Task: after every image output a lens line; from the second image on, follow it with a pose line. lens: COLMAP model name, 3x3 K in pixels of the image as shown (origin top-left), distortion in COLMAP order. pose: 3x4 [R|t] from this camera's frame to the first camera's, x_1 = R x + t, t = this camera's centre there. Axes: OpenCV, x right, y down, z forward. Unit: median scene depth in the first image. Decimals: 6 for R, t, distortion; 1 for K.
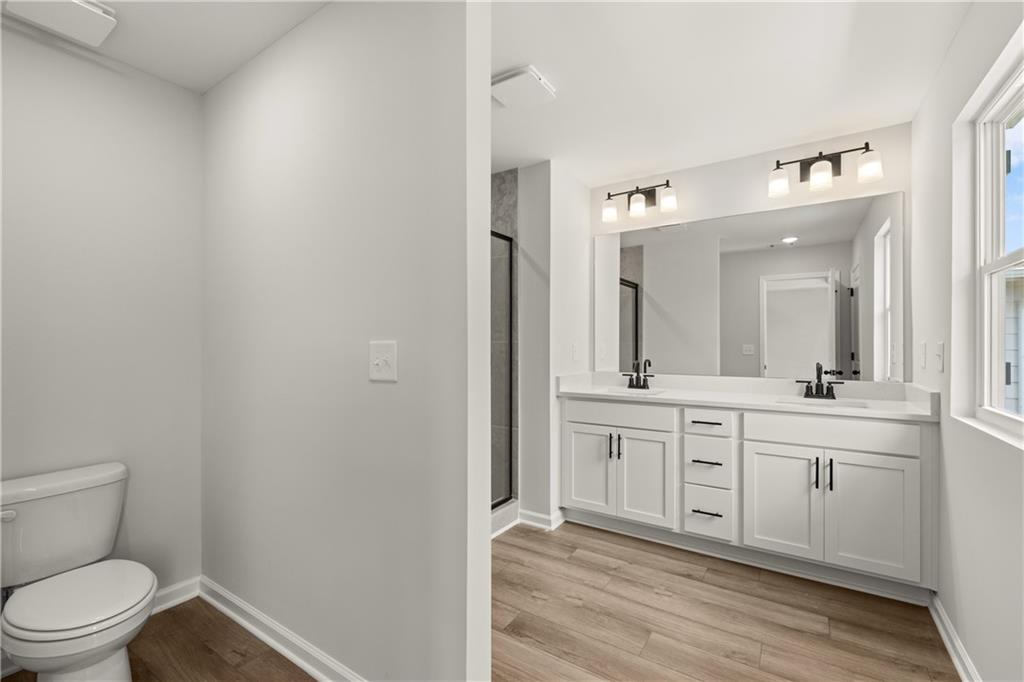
lens RADIAL K [[440.6, 0, 510.3], [0, 440.6, 344.6], [0, 0, 1]] dist [-0.002826, 0.000279]
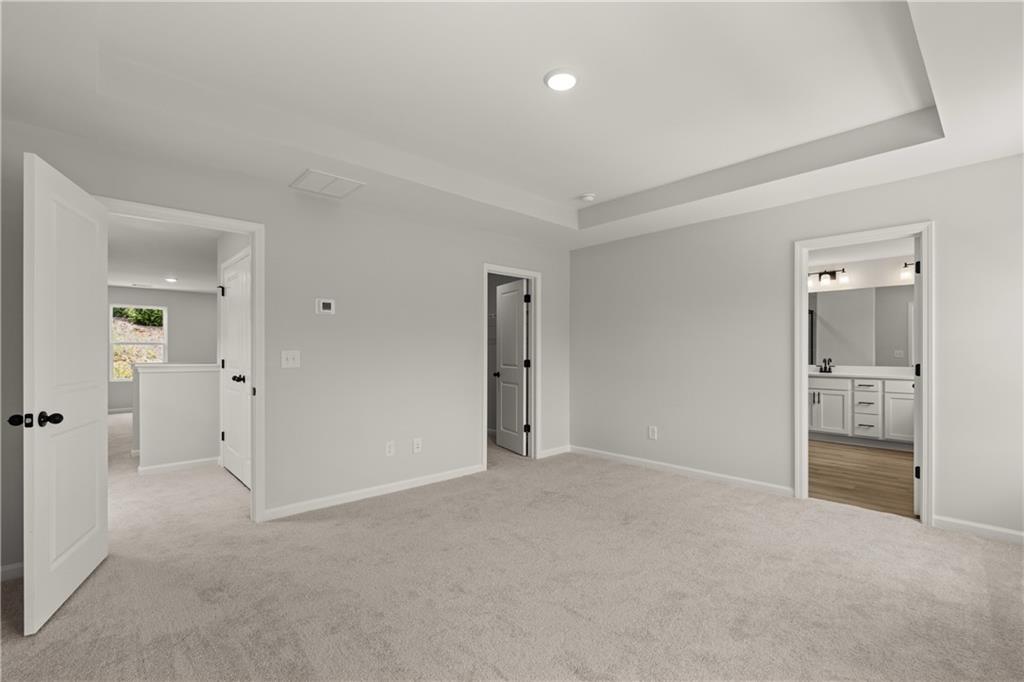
lens RADIAL K [[458.1, 0, 511.4], [0, 458.1, 350.3], [0, 0, 1]] dist [0.000702, 0.000328]
pose [[0.972767, 0.000640, -0.231786, -0.626789], [-0.000241, 0.999998, 0.001749, -0.004030], [0.231787, -0.001645, 0.972765, -1.374622]]
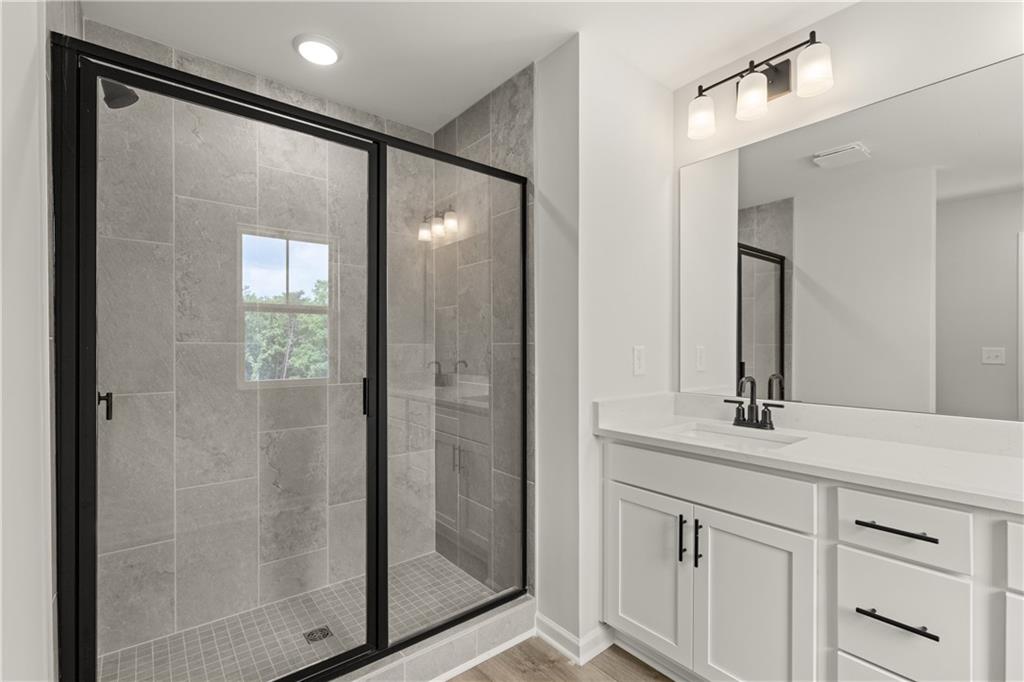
lens RADIAL K [[458.0, 0, 511.4], [0, 458.0, 349.4], [0, 0, 1]] dist [0.002169, 0.000179]
pose [[0.954464, 0.001620, -0.298322, 0.179556], [0.000534, 0.999974, 0.007141, -0.002915], [0.298326, -0.006975, 0.954439, 0.373869]]
